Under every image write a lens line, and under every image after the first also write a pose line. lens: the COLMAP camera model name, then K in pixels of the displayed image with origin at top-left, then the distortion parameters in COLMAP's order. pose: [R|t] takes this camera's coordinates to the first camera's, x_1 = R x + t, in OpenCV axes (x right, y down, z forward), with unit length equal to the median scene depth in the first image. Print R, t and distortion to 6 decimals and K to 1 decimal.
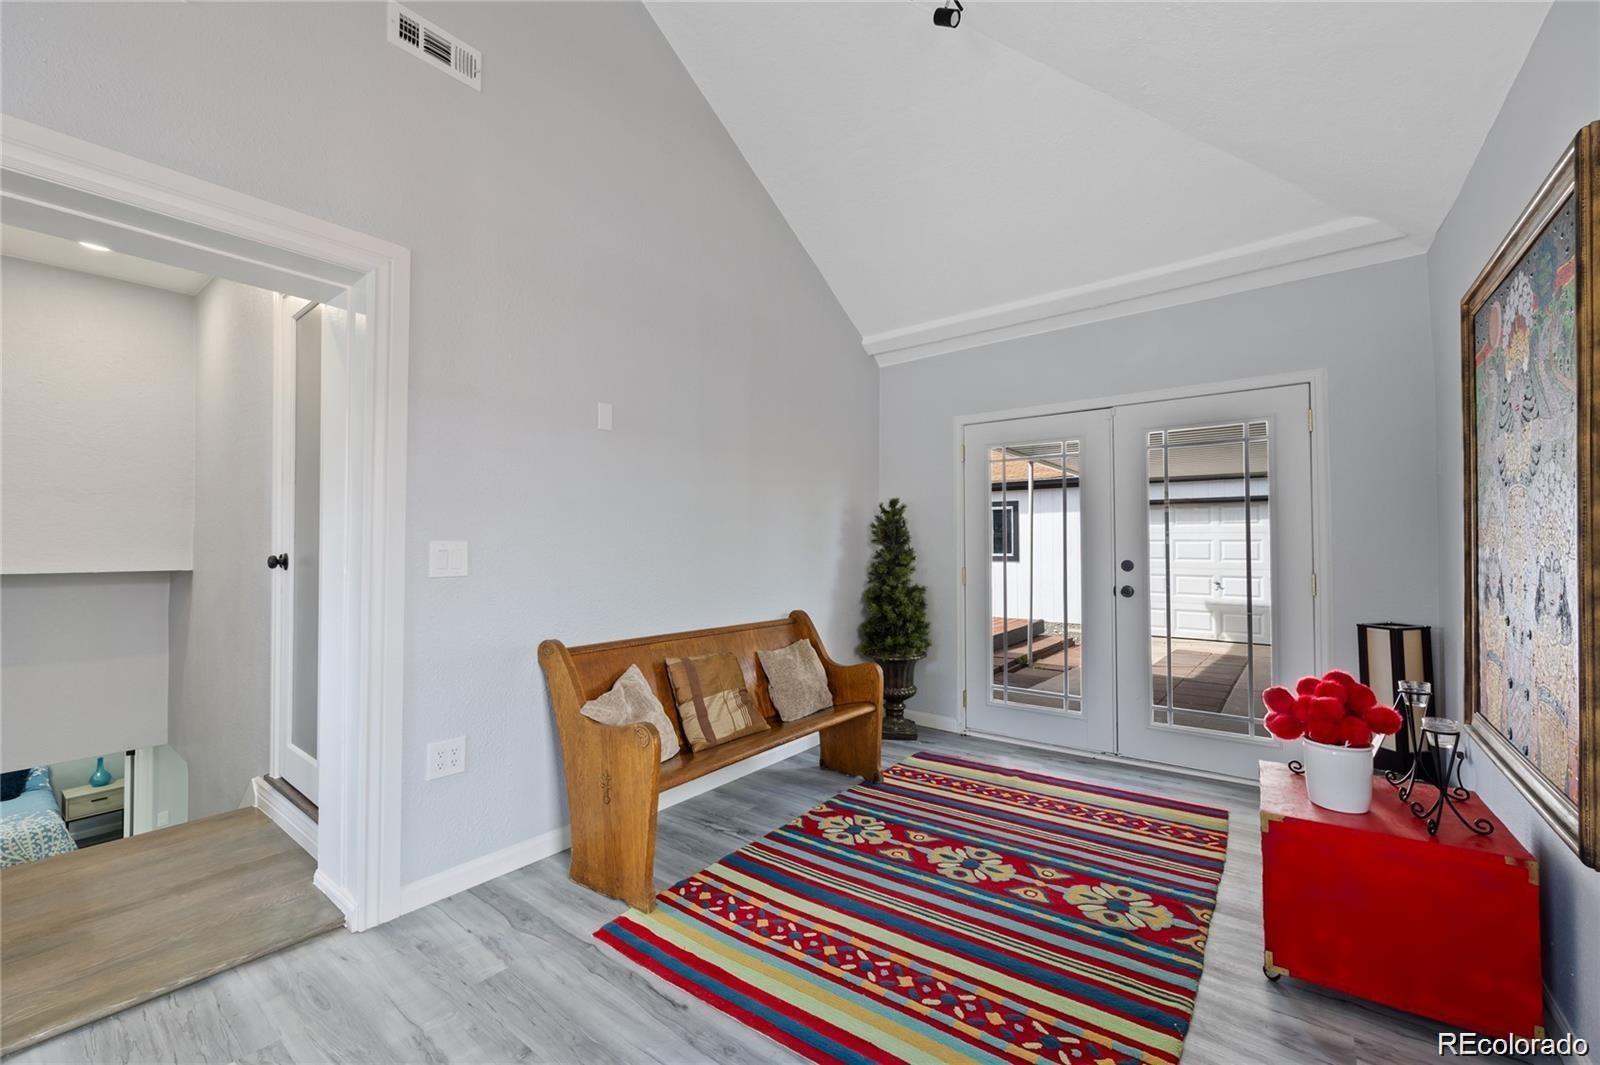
lens RADIAL K [[653.8, 0, 800.0], [0, 653.8, 532.5], [0, 0, 1]] dist [-0.000163, -0.000060]
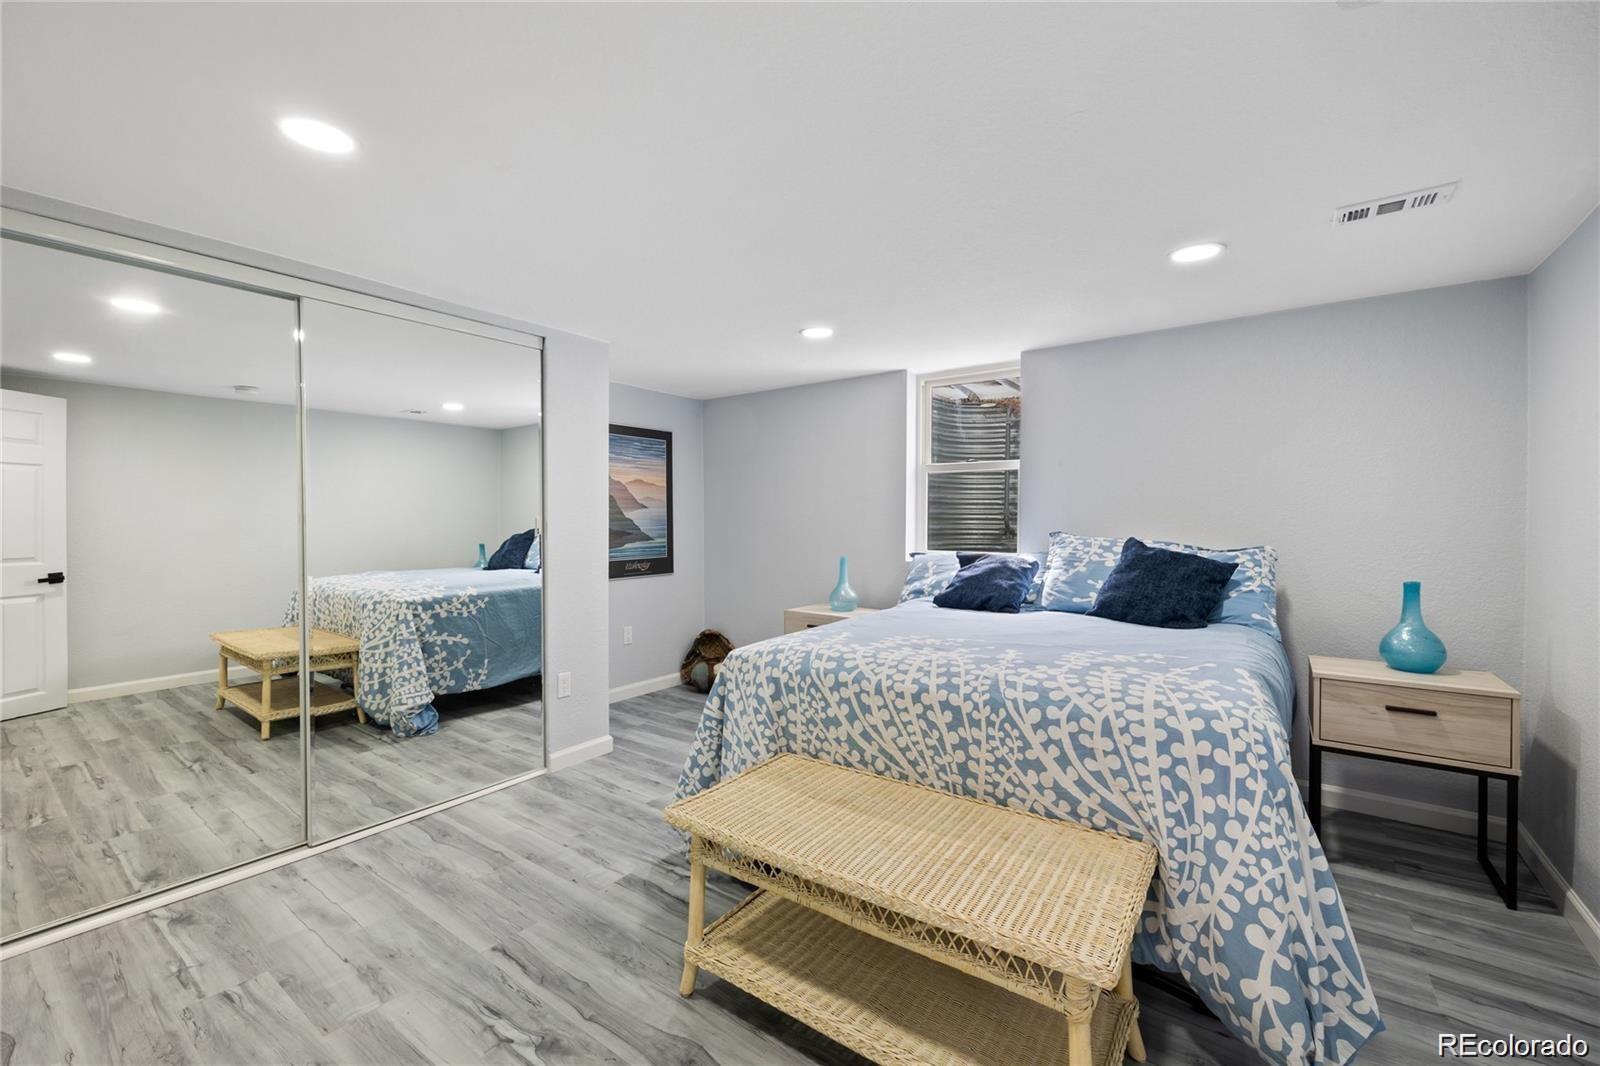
lens RADIAL K [[653.8, 0, 800.0], [0, 653.8, 533.0], [0, 0, 1]] dist [-0.000163, -0.000060]
pose [[0.020624, 0.016057, -0.999658, -0.803339], [0.013791, 0.999771, 0.016344, 0.327778], [0.999692, -0.014124, 0.020398, 0.737558]]
